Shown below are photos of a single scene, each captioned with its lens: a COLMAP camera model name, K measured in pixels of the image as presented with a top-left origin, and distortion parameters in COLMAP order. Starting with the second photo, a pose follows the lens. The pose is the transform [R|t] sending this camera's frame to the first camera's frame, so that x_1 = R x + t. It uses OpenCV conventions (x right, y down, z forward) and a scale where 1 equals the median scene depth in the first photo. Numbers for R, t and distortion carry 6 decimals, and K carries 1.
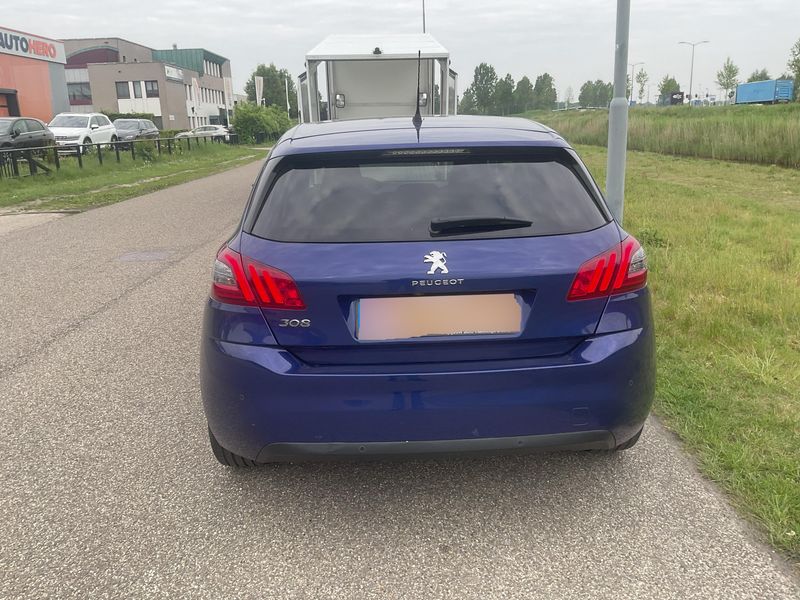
lens RADIAL K [[657.9, 0, 400.0], [0, 657.9, 300.0], [0, 0, 1]] dist [0.018740, -0.045389]
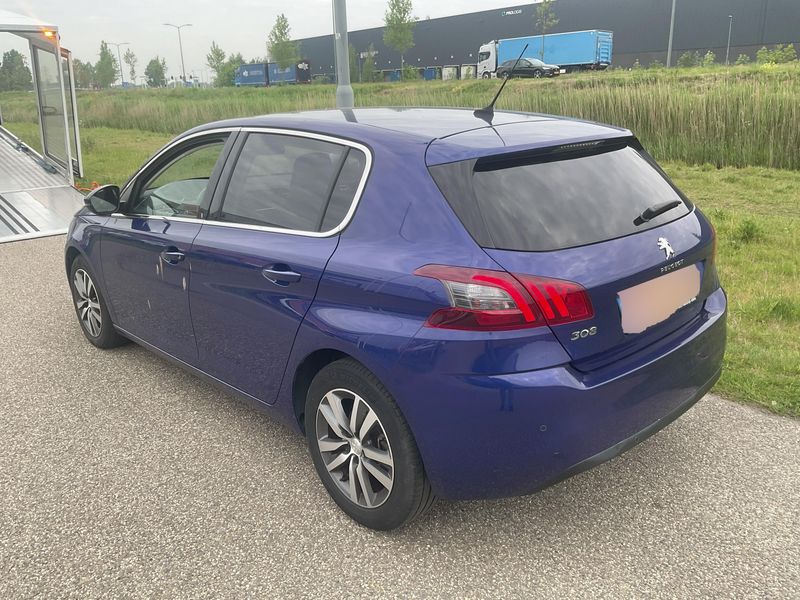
lens RADIAL K [[657.9, 0, 400.0], [0, 657.9, 300.0], [0, 0, 1]] dist [0.018740, -0.045389]
pose [[0.763140, -0.192141, 0.617009, -0.746194], [0.176150, 0.980471, 0.087457, -0.113414], [-0.621763, 0.041944, 0.782081, 0.331083]]
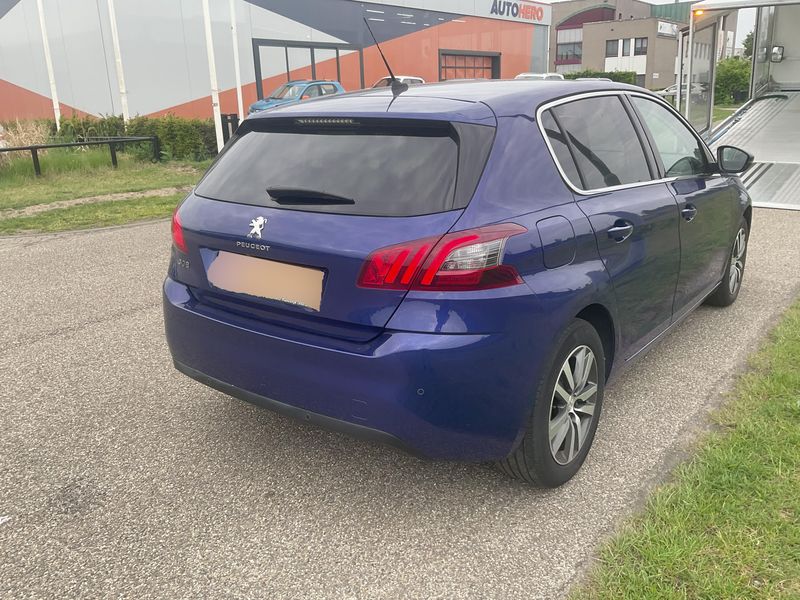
lens RADIAL K [[657.9, 0, 400.0], [0, 657.9, 300.0], [0, 0, 1]] dist [0.018740, -0.045389]
pose [[0.772780, 0.192242, -0.604859, 0.697229], [-0.156636, 0.981312, 0.111769, -0.075110], [0.615042, 0.008370, 0.788450, 0.236589]]
